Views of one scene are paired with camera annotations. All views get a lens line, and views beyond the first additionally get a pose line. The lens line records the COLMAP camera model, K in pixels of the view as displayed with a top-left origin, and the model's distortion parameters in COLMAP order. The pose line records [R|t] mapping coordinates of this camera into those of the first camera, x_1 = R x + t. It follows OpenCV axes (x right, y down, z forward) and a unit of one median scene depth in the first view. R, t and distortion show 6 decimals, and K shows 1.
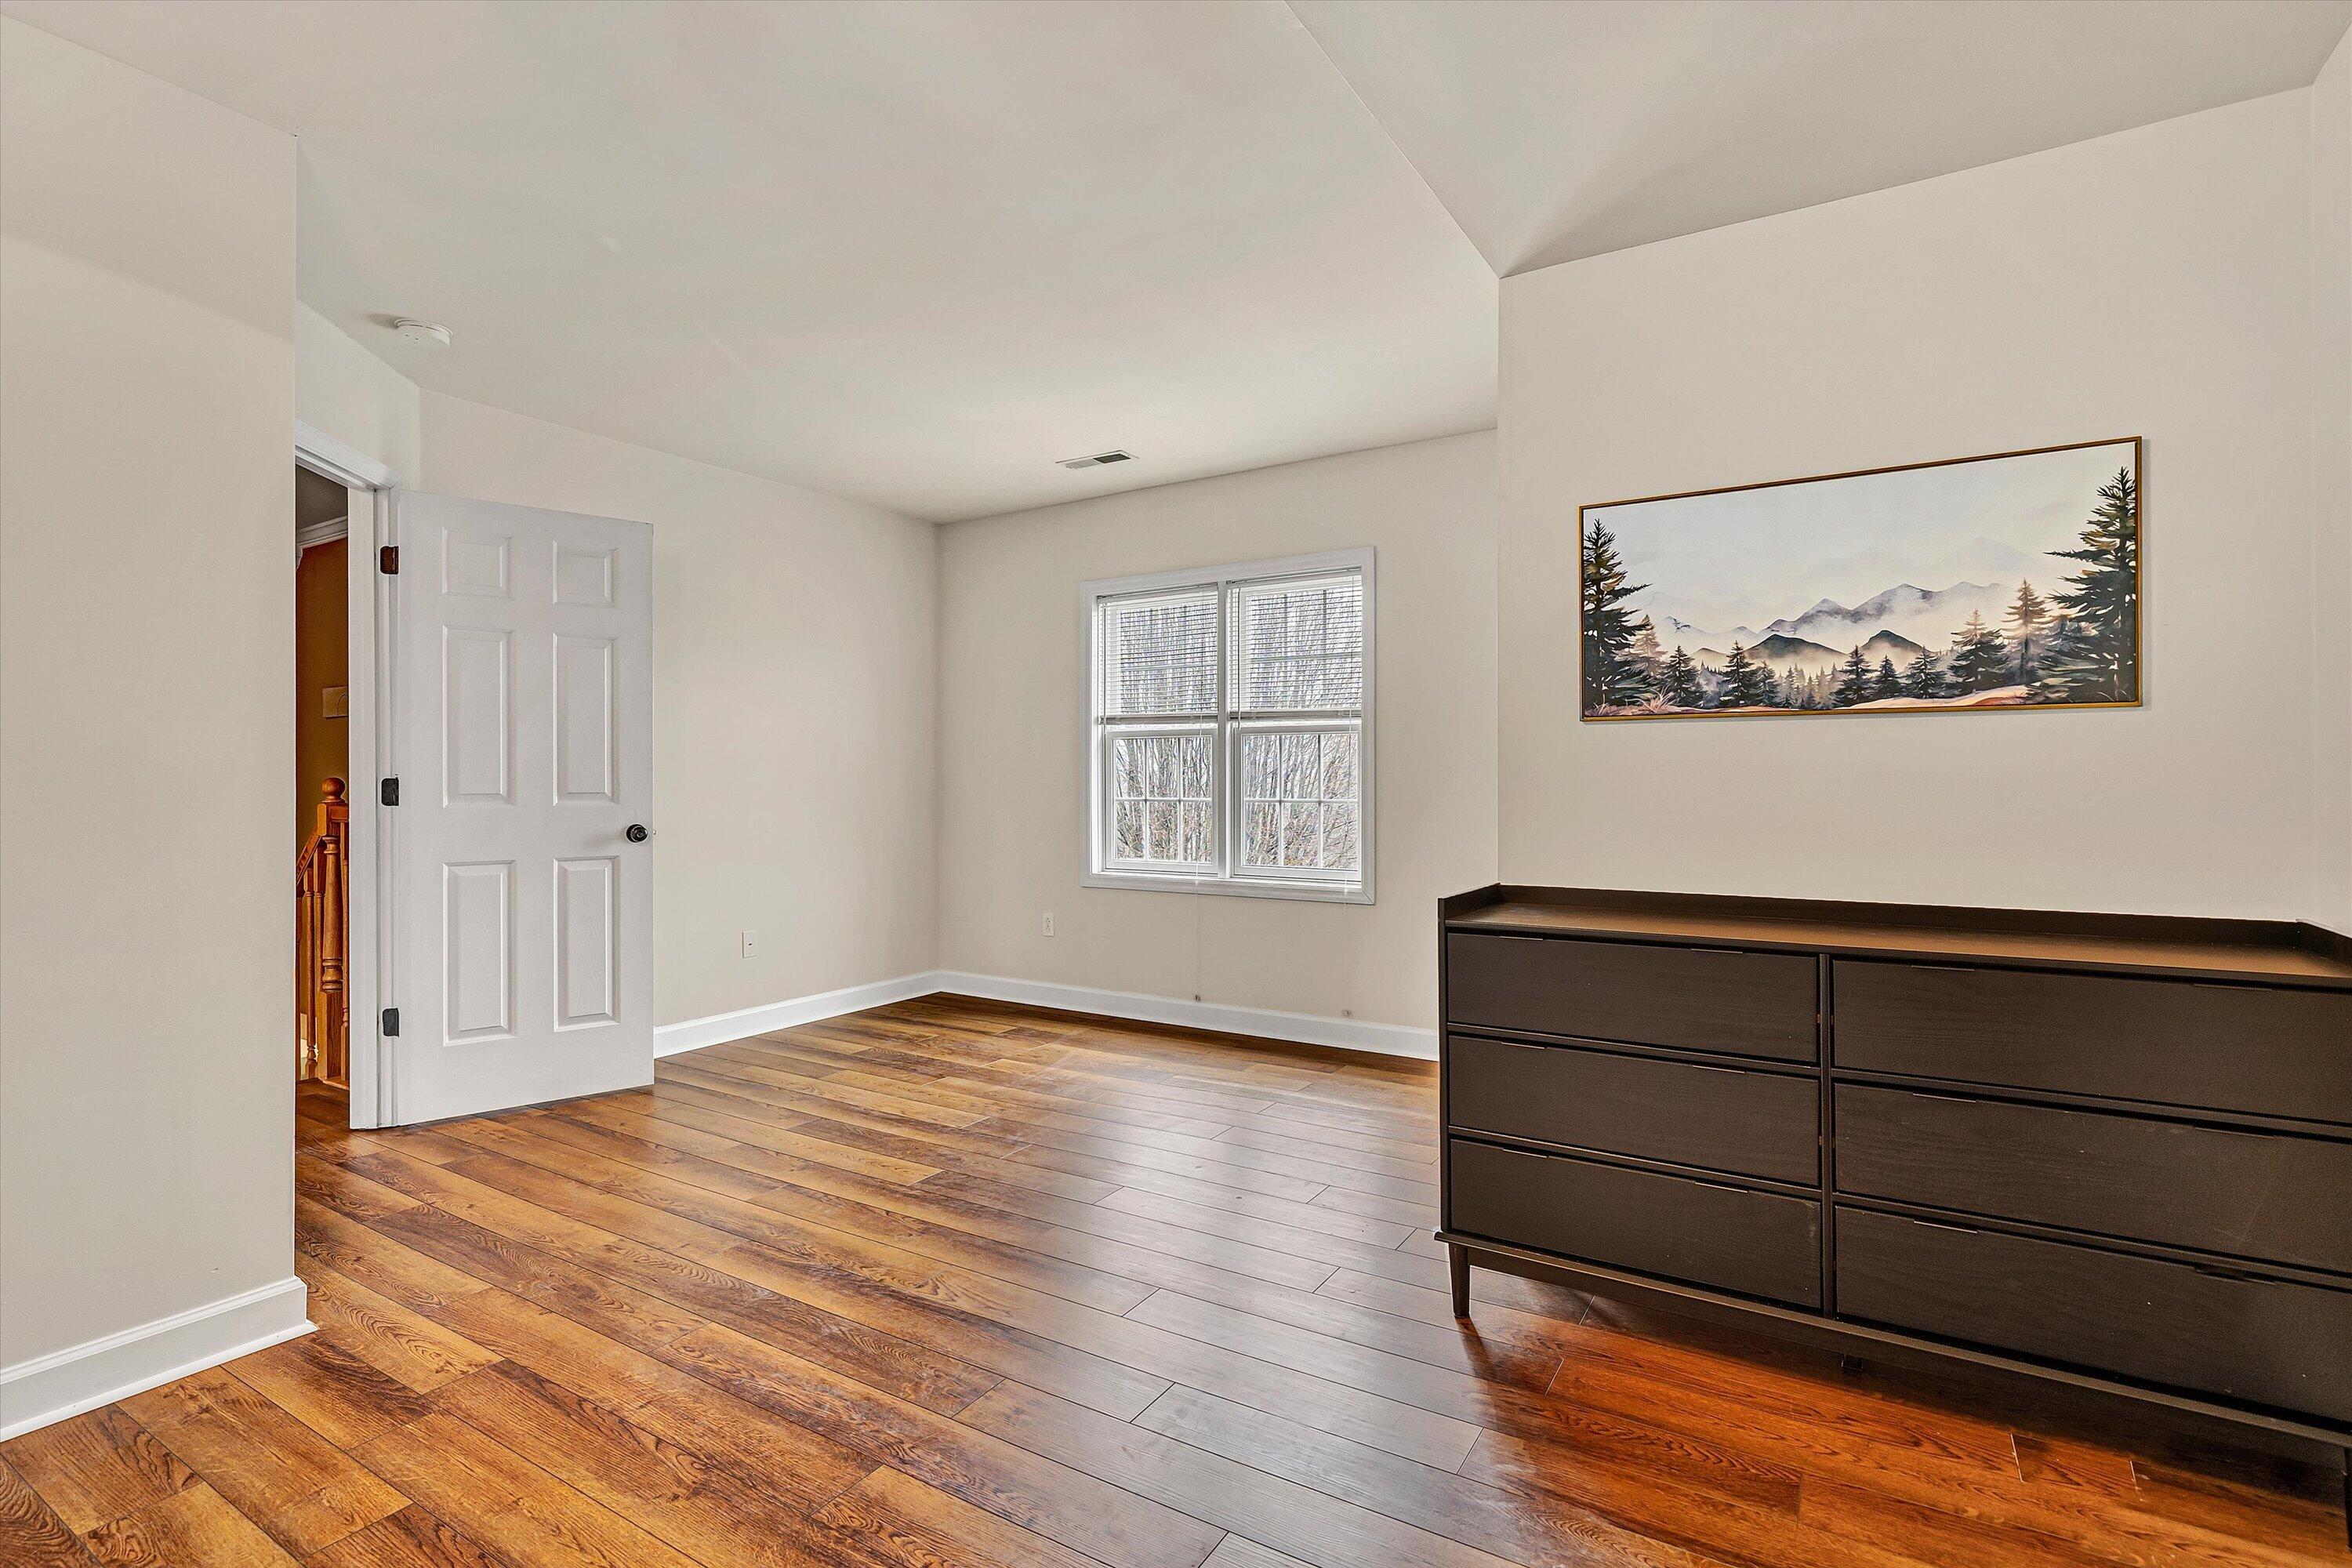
lens RADIAL K [[1098.9, 0, 1176.2], [0, 1098.9, 791.0], [0, 0, 1]] dist [0.000653, 0.000024]
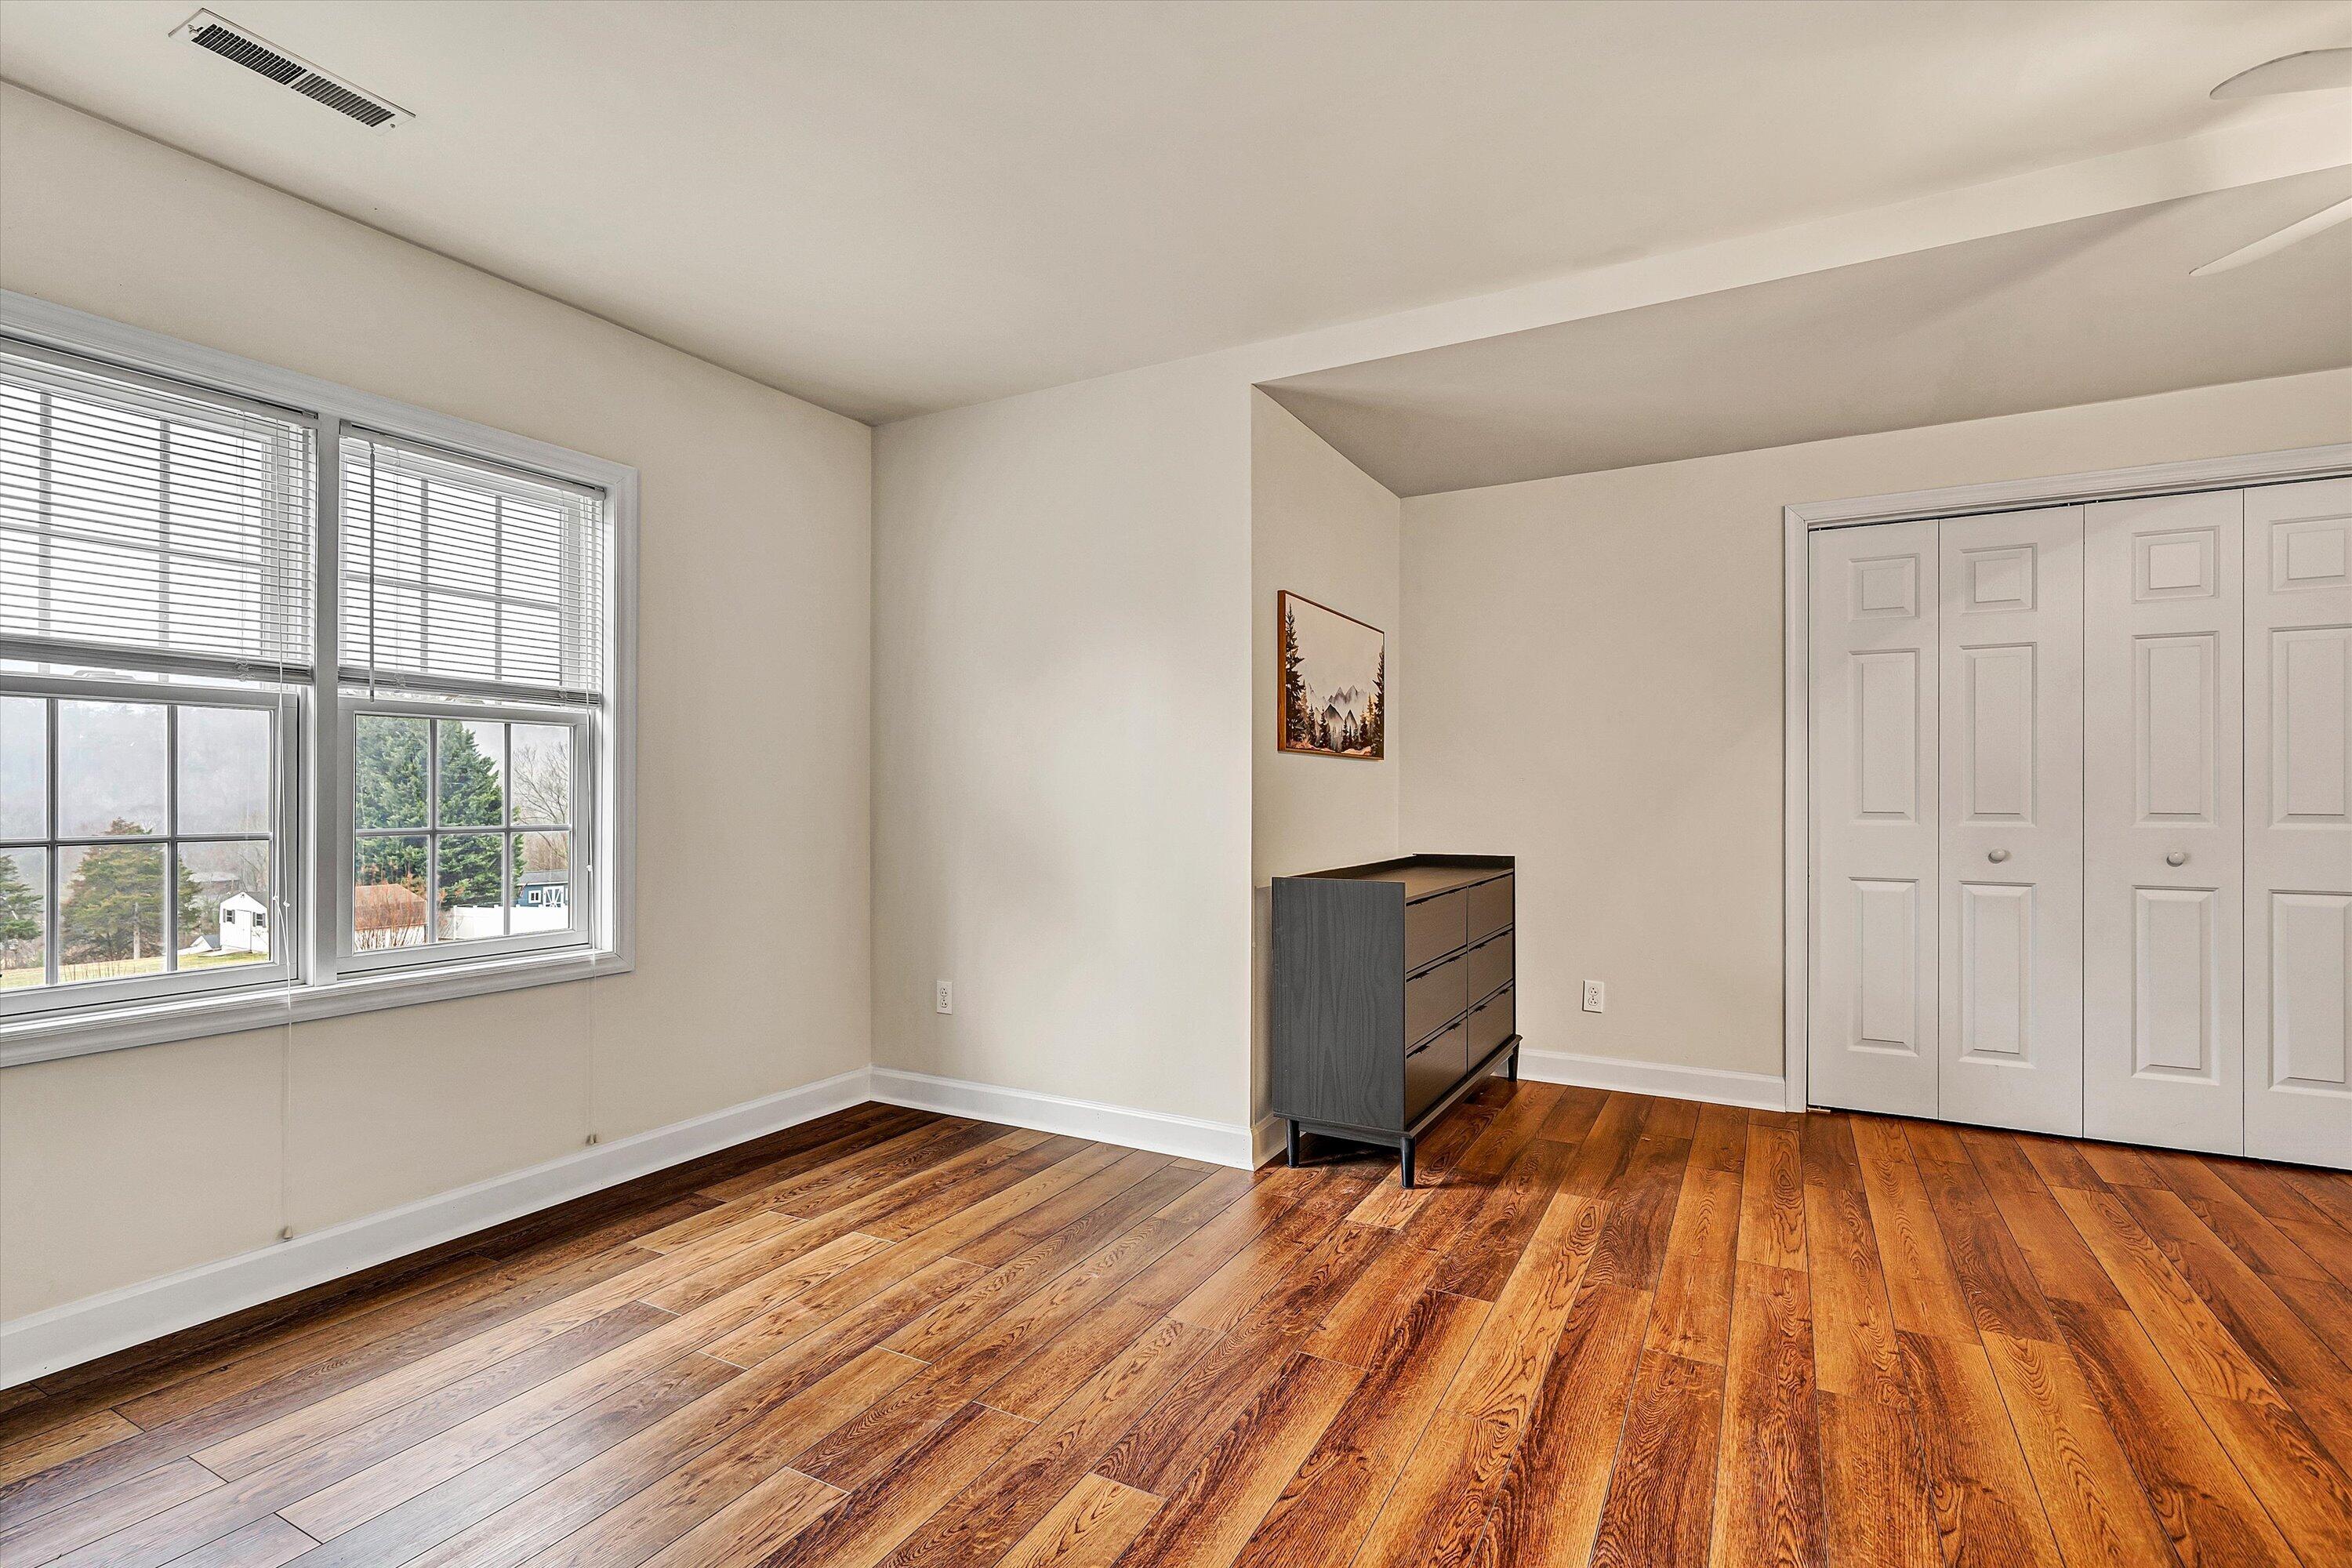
lens RADIAL K [[1098.9, 0, 1176.2], [0, 1098.9, 791.0], [0, 0, 1]] dist [0.000653, 0.000024]
pose [[-0.054419, 0.008226, 0.998484, -1.036443], [0.012354, 0.999895, -0.007565, -0.005644], [-0.998442, 0.011923, -0.054515, 1.295760]]
